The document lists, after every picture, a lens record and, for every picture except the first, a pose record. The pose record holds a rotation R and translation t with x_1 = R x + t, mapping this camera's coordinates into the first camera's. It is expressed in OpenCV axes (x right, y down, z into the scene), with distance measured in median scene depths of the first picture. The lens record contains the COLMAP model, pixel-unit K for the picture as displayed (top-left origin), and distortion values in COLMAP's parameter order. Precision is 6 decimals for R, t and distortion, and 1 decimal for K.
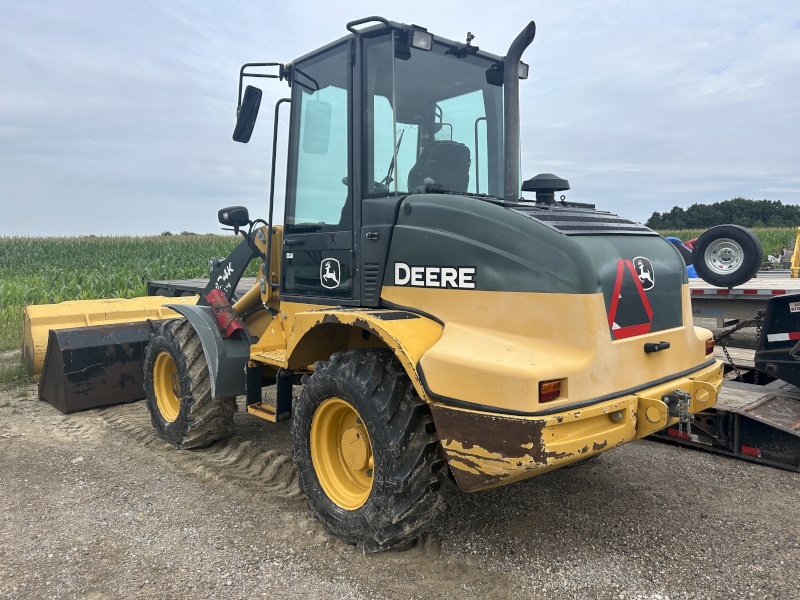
lens RADIAL K [[609.2, 0, 400.0], [0, 609.2, 300.0], [0, 0, 1]] dist [0.066574, -0.002453]
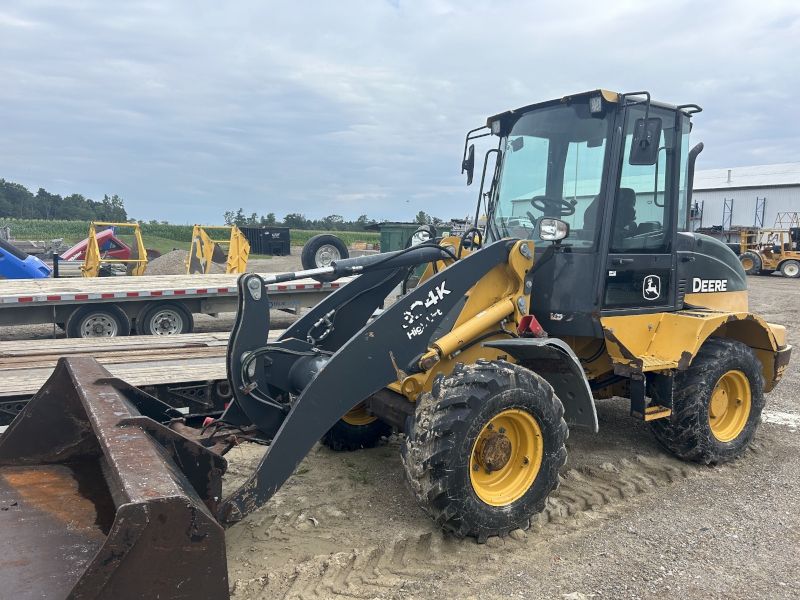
lens RADIAL K [[609.2, 0, 400.0], [0, 609.2, 300.0], [0, 0, 1]] dist [0.066574, -0.002453]
pose [[0.132411, -0.076122, 0.988268, -1.692533], [0.047886, 0.996374, 0.070330, -0.155783], [-0.990037, 0.038012, 0.135576, 1.585759]]
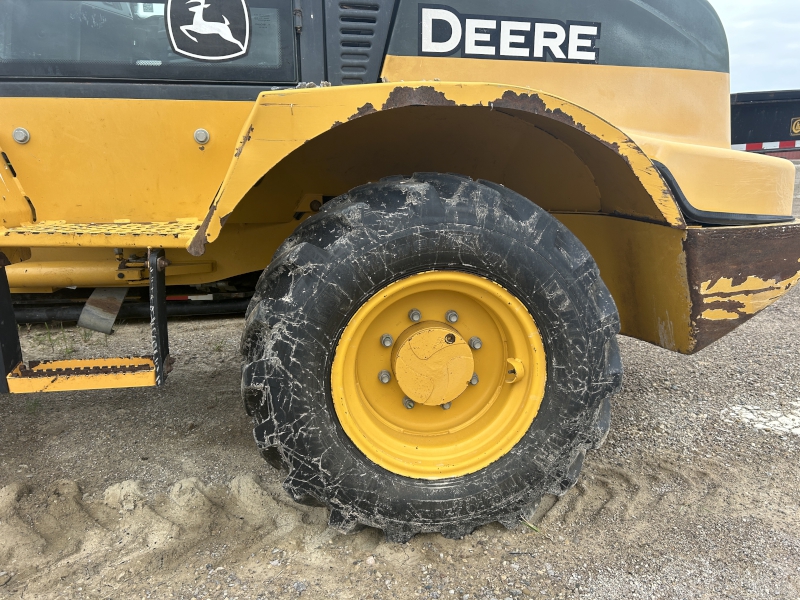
lens RADIAL K [[587.0, 0, 400.0], [0, 587.0, 300.0], [0, 0, 1]] dist [0.020708, -0.002324]
pose [[0.534773, -0.172836, 0.827131, -0.501072], [0.056552, 0.983984, 0.169048, 0.103099], [-0.843101, -0.043626, 0.535982, 0.770886]]
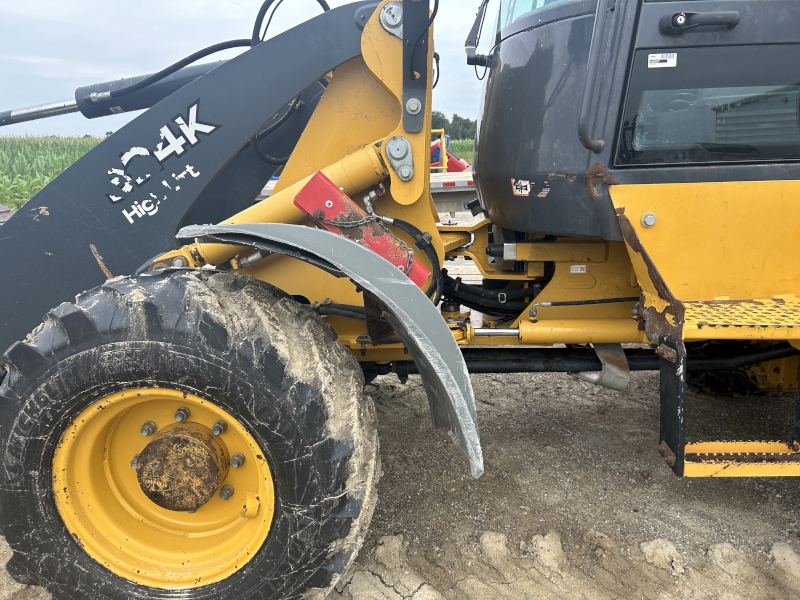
lens RADIAL K [[592.7, 0, 471.2], [0, 592.7, 307.9], [0, 0, 1]] dist [0.013011, 0.001770]
pose [[0.686172, -0.173245, 0.706508, -0.719450], [0.069885, 0.982434, 0.173032, 0.009737], [-0.724075, -0.069355, 0.686226, 1.057579]]
